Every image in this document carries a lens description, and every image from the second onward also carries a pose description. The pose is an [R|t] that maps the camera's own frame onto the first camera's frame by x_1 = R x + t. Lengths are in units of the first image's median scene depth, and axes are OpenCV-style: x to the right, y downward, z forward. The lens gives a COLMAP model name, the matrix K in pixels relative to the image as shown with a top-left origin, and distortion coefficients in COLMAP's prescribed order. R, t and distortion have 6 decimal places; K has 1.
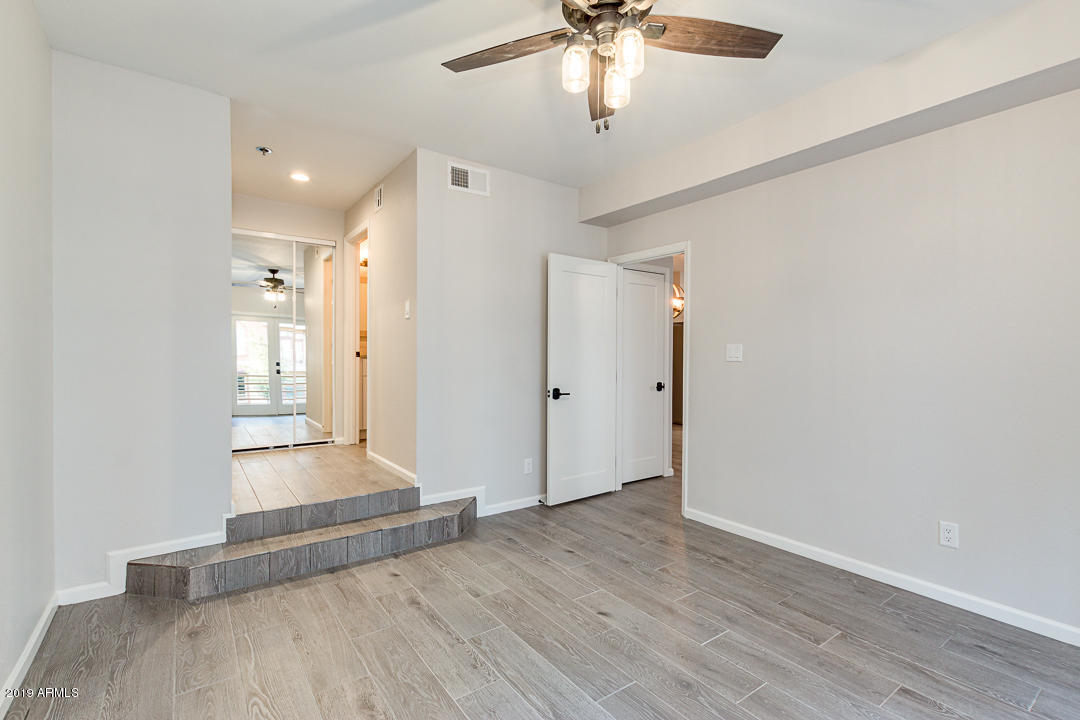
lens RADIAL K [[492.4, 0, 534.8], [0, 492.4, 355.5], [0, 0, 1]] dist [0.005438, -0.000239]
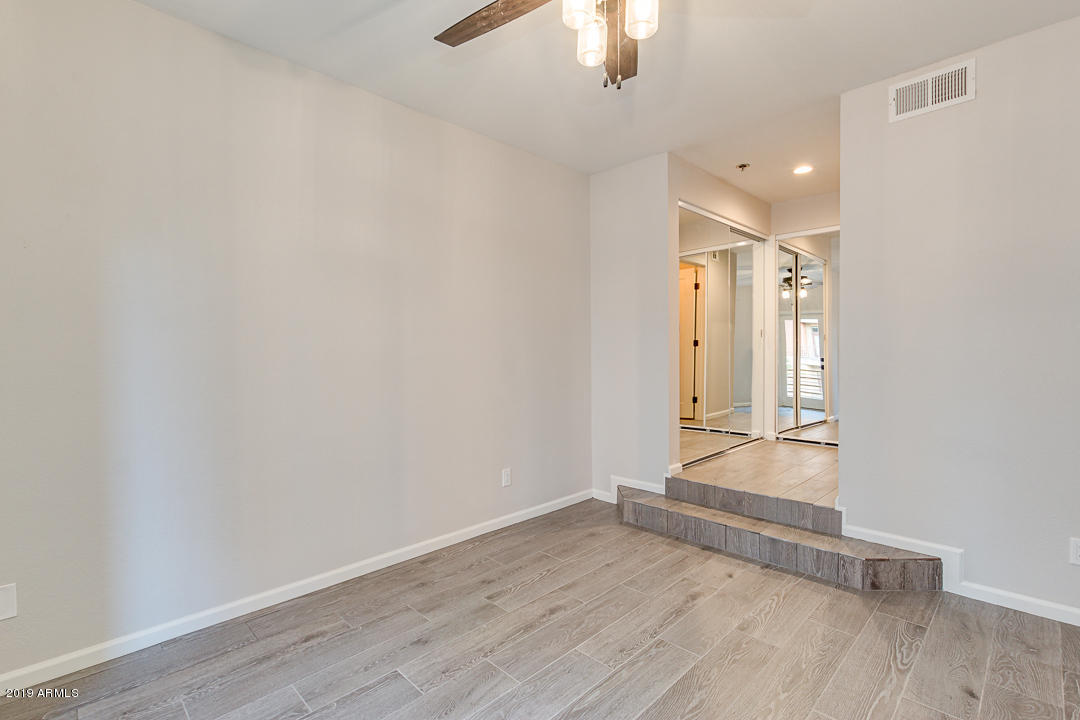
lens RADIAL K [[492.4, 0, 534.8], [0, 492.4, 355.5], [0, 0, 1]] dist [0.005438, -0.000239]
pose [[0.155348, 0.000763, -0.987860, 0.594893], [0.008871, 0.999958, 0.002167, 0.003241], [0.987820, -0.009100, 0.155335, 0.449507]]
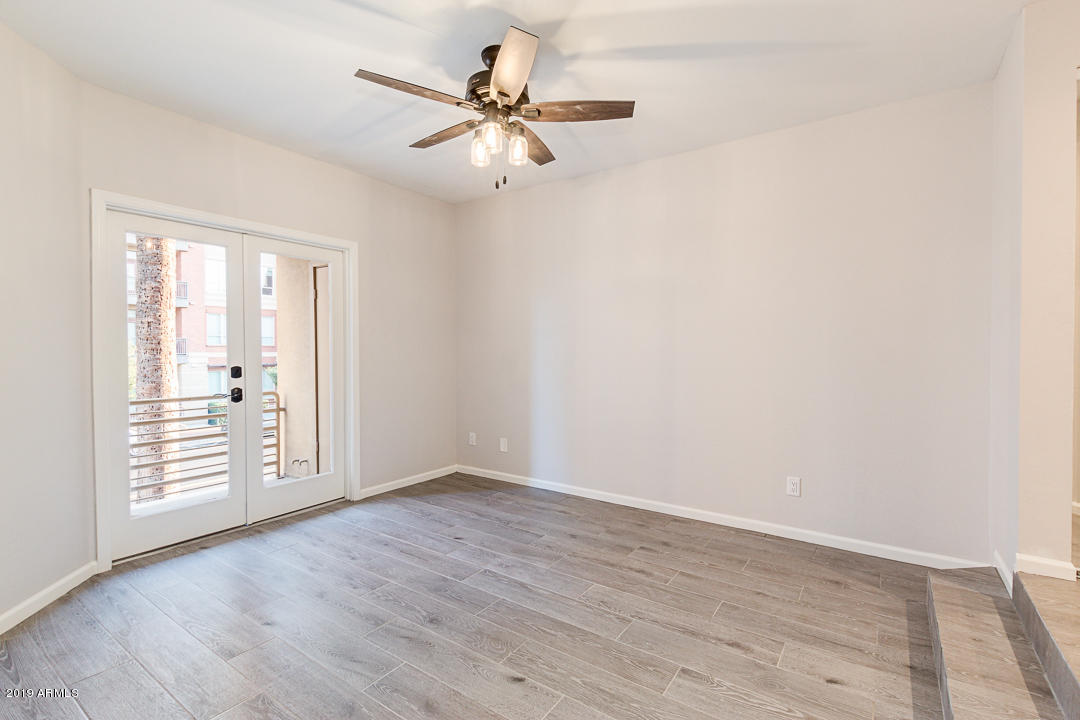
lens RADIAL K [[492.4, 0, 534.8], [0, 492.4, 355.5], [0, 0, 1]] dist [0.005438, -0.000239]
pose [[-0.942517, -0.000998, -0.334155, 0.306843], [-0.006462, 0.999863, 0.015238, -0.002940], [0.334094, 0.016521, -0.942395, 1.422736]]
